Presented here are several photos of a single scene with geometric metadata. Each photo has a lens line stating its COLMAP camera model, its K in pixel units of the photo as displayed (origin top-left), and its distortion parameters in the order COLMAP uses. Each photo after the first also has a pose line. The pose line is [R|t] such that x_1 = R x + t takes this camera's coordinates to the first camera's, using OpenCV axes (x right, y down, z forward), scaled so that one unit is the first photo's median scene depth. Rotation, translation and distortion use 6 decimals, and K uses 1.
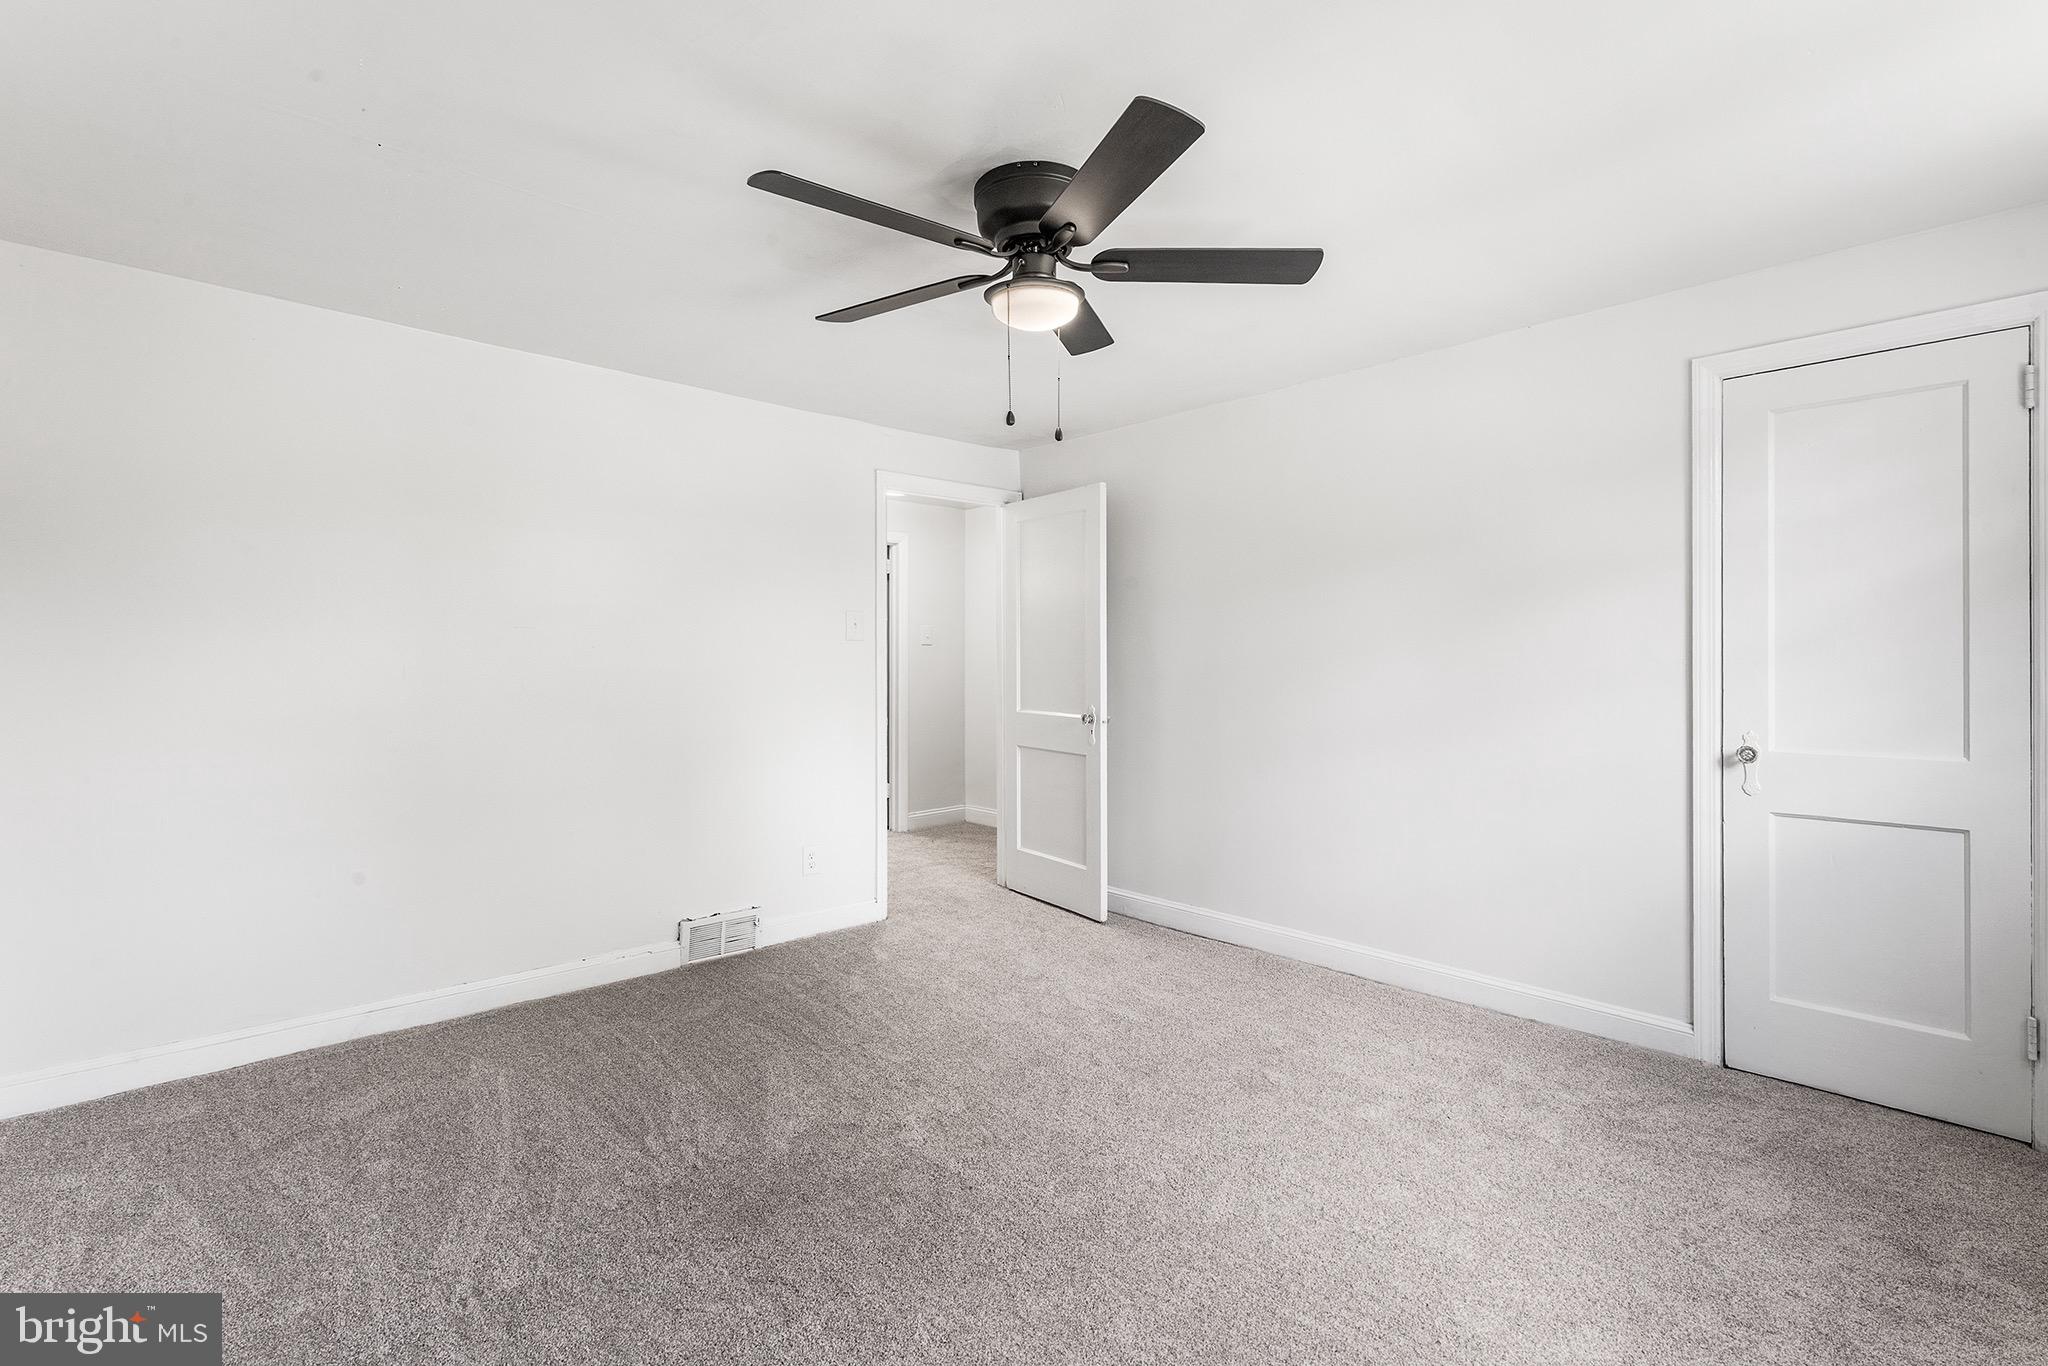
lens RADIAL K [[934.4, 0, 1024.7], [0, 934.4, 661.1], [0, 0, 1]] dist [-0.000139, -0.000200]
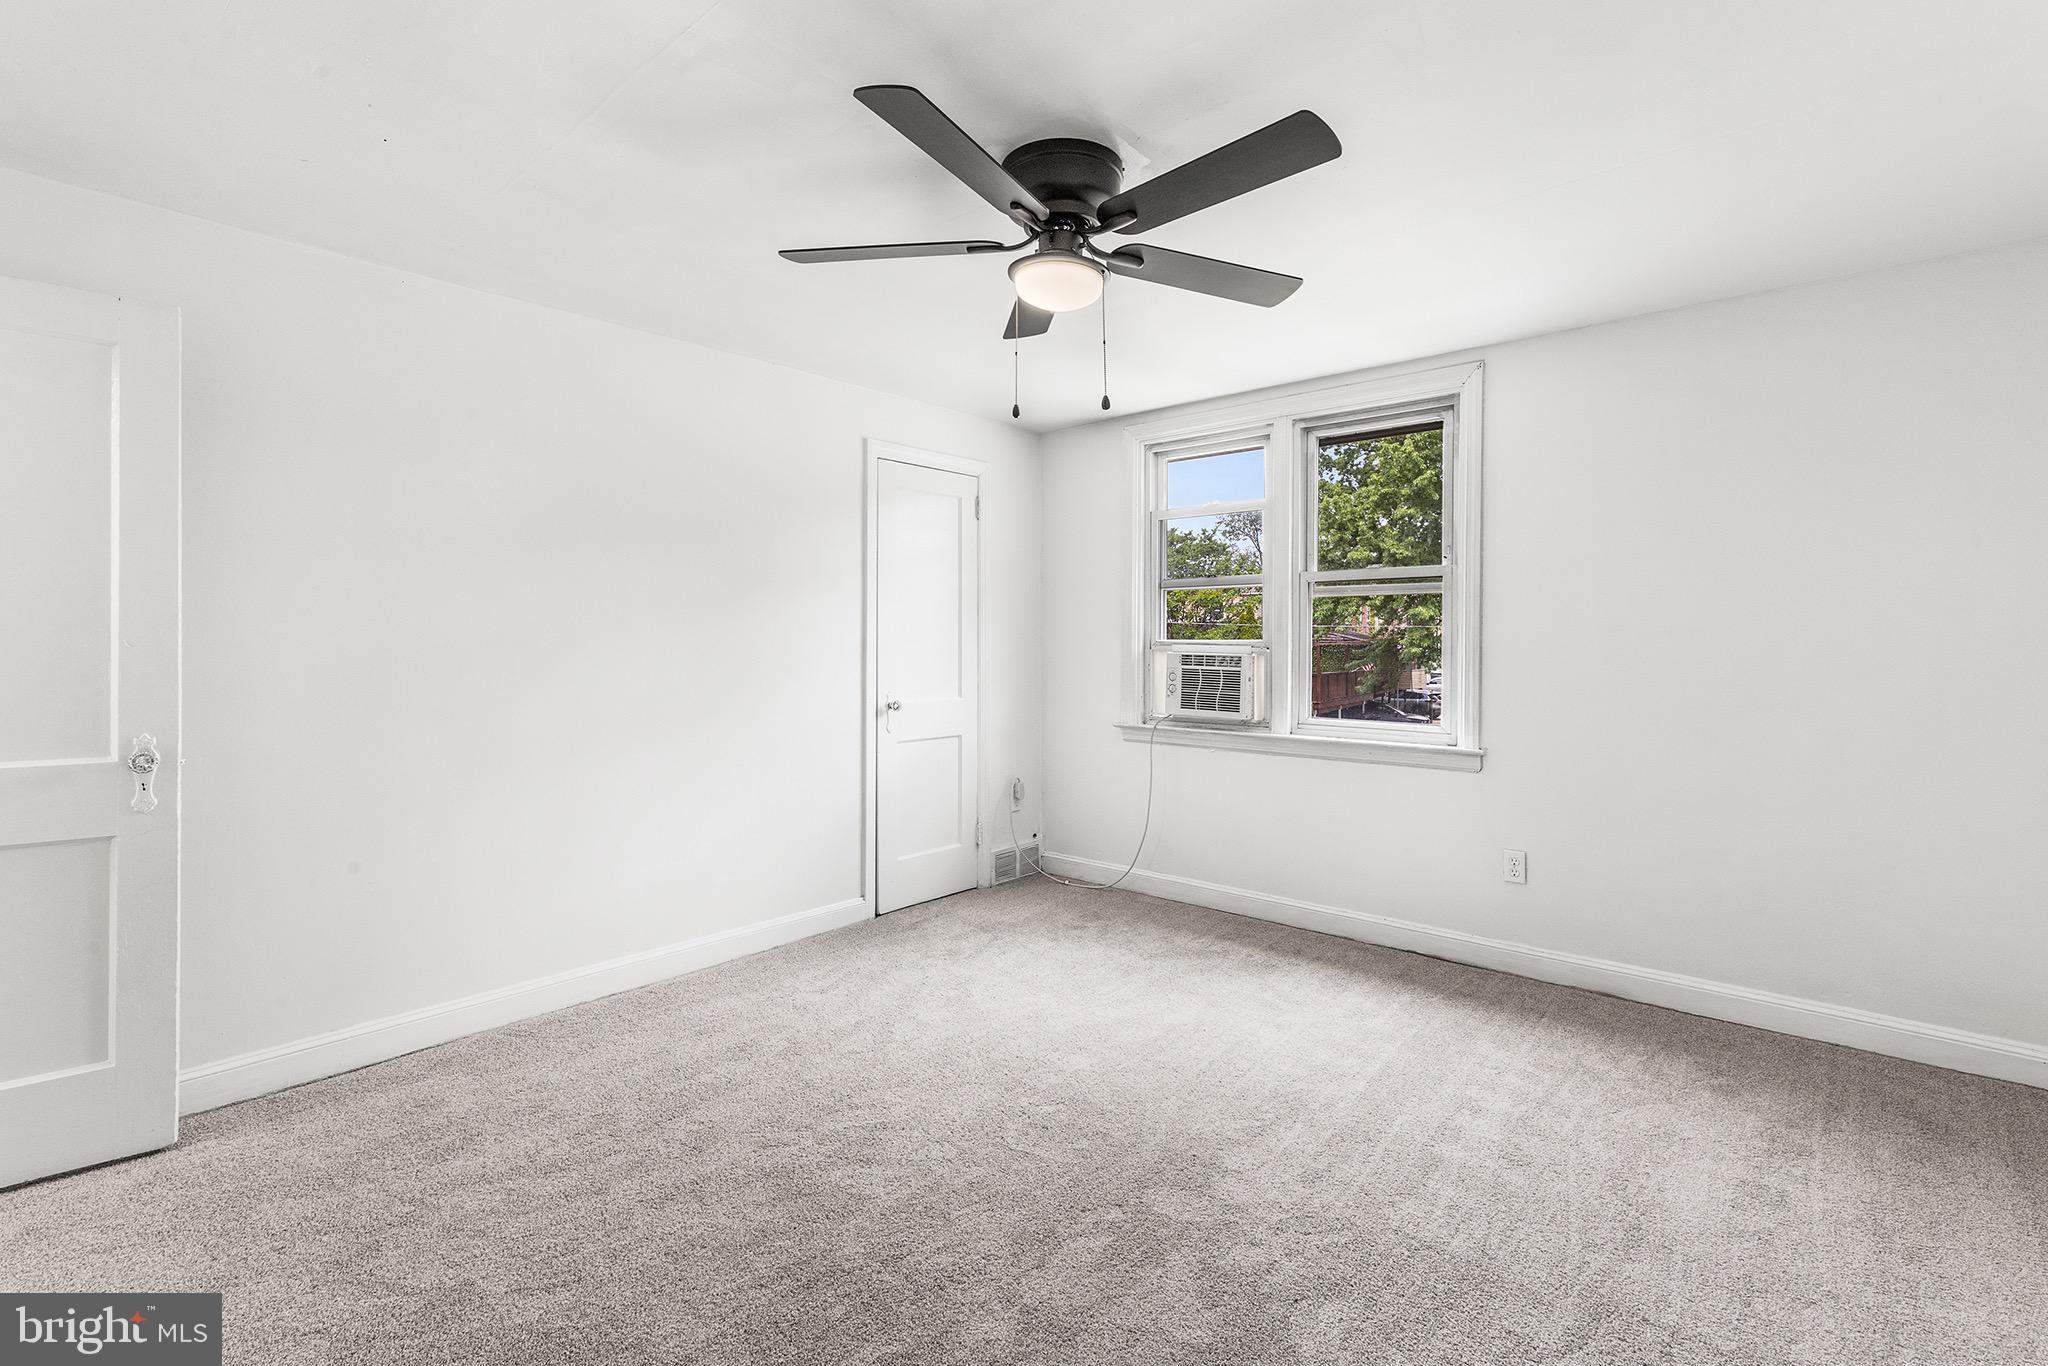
lens RADIAL K [[920.8, 0, 1025.5], [0, 920.8, 640.5], [0, 0, 1]] dist [0.001429, 0.000008]
pose [[-0.092679, 0.006304, 0.995676, -0.745737], [-0.000336, 0.999980, -0.006362, 0.000337], [-0.995696, -0.000925, -0.092675, 0.897131]]
